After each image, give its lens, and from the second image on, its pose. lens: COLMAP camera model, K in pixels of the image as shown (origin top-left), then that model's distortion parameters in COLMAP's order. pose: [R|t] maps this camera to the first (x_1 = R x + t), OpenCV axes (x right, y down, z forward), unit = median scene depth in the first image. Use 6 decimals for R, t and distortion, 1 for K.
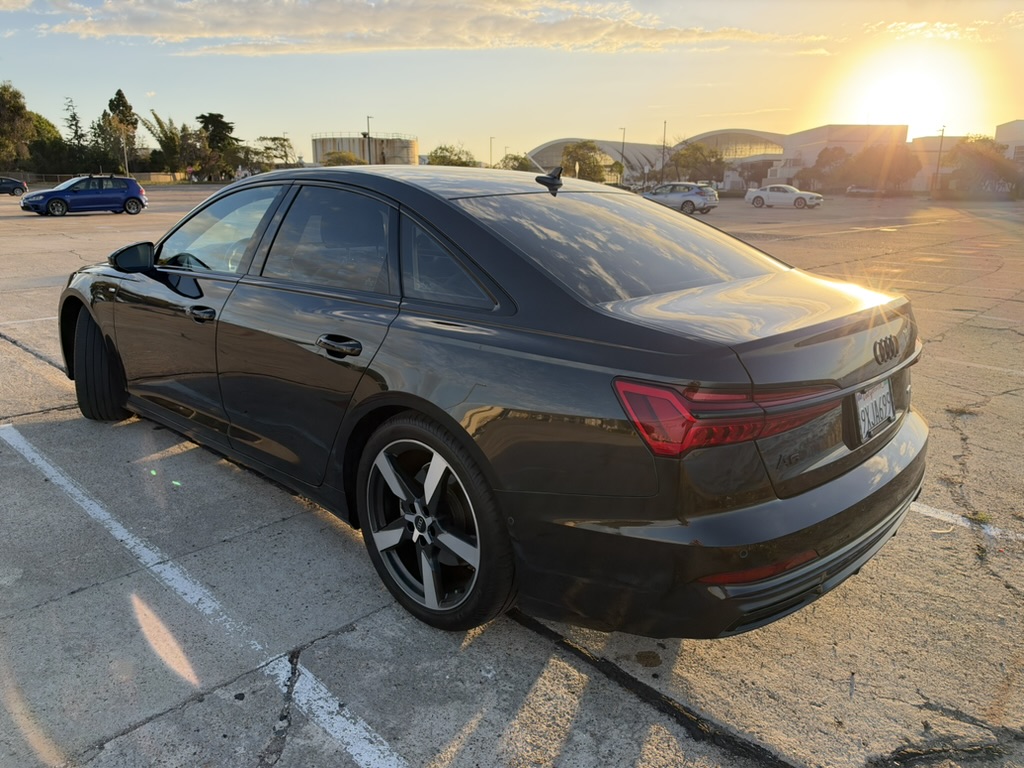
lens RADIAL K [[753.2, 0, 518.8], [0, 753.2, 386.2], [0, 0, 1]] dist [-0.012786, 0.003656]
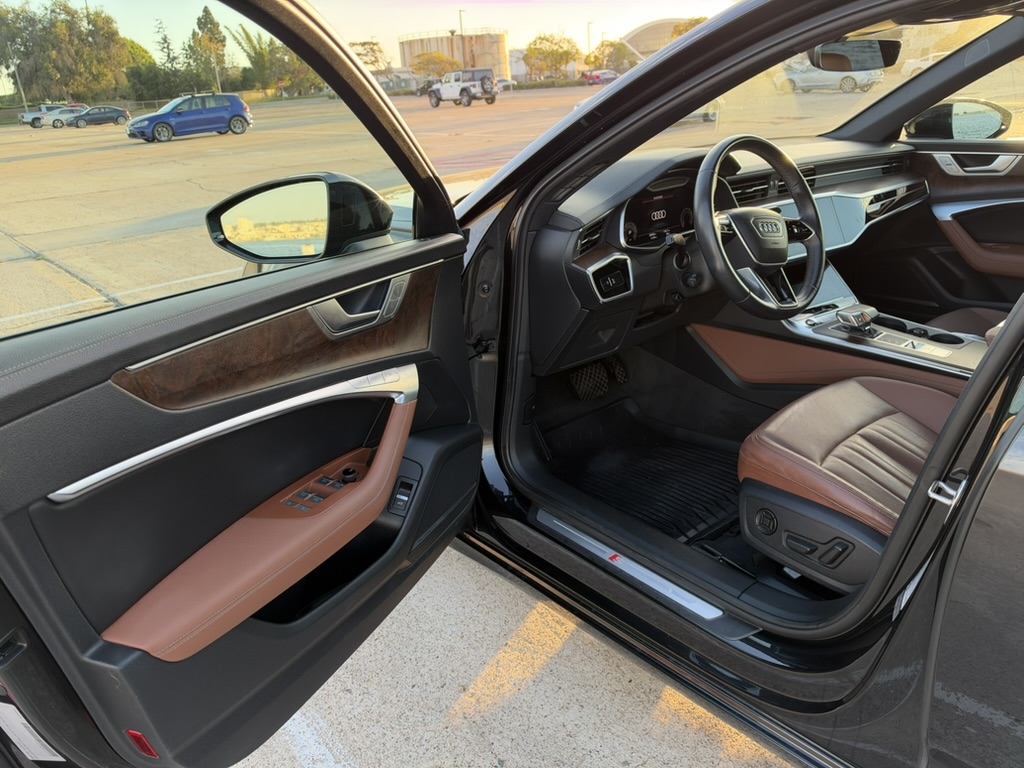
lens RADIAL K [[753.2, 0, 521.5], [0, 753.2, 379.5], [0, 0, 1]] dist [-0.012786, 0.003656]
pose [[0.991742, -0.032408, -0.124084, -0.703437], [0.046884, 0.992190, 0.115587, -0.205612], [0.119369, -0.120450, 0.985517, 0.988826]]
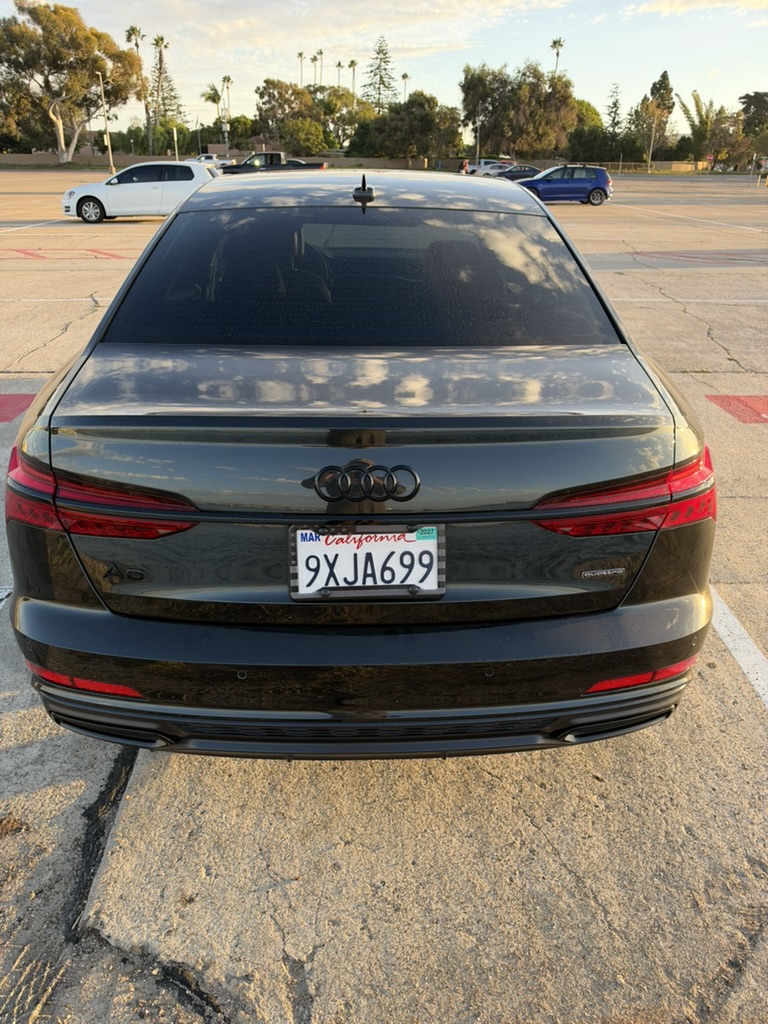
lens RADIAL K [[753.2, 0, 387.2], [0, 753.2, 517.7], [0, 0, 1]] dist [-0.012786, 0.003656]
pose [[0.700539, 0.302675, -0.646246, 0.946369], [-0.190727, 0.952064, 0.239157, -0.181457], [0.687655, -0.044282, 0.724686, 0.547613]]
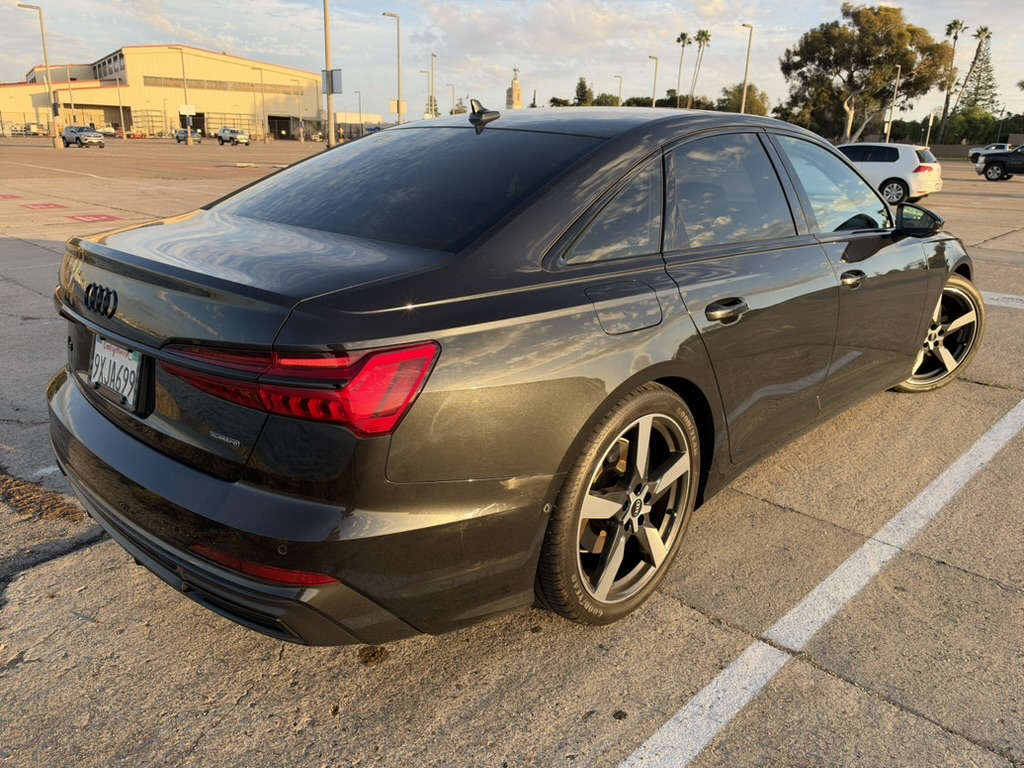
lens RADIAL K [[753.2, 0, 508.7], [0, 753.2, 382.6], [0, 0, 1]] dist [-0.012786, 0.003656]
pose [[-0.021865, 0.298557, -0.954141, 1.327683], [-0.285736, 0.912695, 0.292136, -0.346382], [0.958059, 0.279020, 0.065352, 1.430211]]
